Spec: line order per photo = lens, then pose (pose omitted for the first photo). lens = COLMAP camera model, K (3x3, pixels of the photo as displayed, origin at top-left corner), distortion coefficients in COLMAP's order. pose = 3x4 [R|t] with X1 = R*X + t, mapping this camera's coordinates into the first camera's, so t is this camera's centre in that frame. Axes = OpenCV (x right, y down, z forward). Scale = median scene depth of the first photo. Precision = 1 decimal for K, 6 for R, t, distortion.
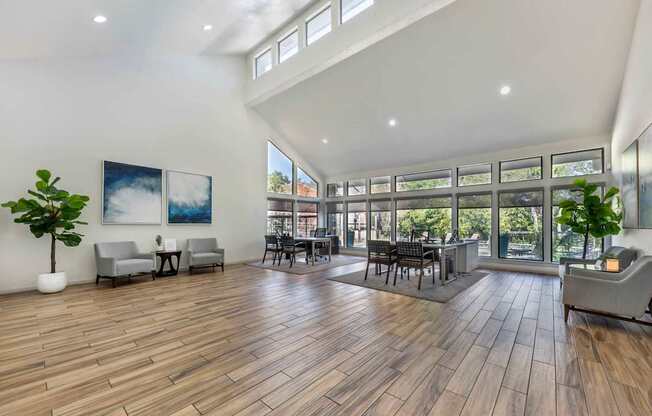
lens RADIAL K [[255.0, 0, 329.8], [0, 255.0, 211.4], [0, 0, 1]] dist [0.001128, 0.000096]
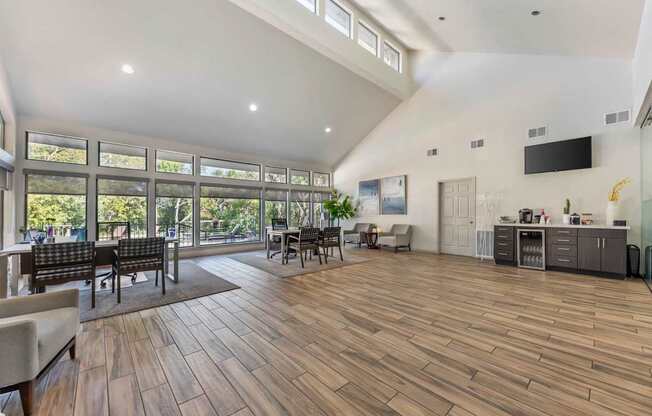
lens RADIAL K [[255.0, 0, 329.8], [0, 255.0, 211.4], [0, 0, 1]] dist [0.001128, 0.000096]
pose [[0.115301, -0.005200, 0.993317, -1.468262], [-0.040479, 0.999131, 0.009929, 0.041093], [-0.992506, -0.041353, 0.114990, 1.272915]]
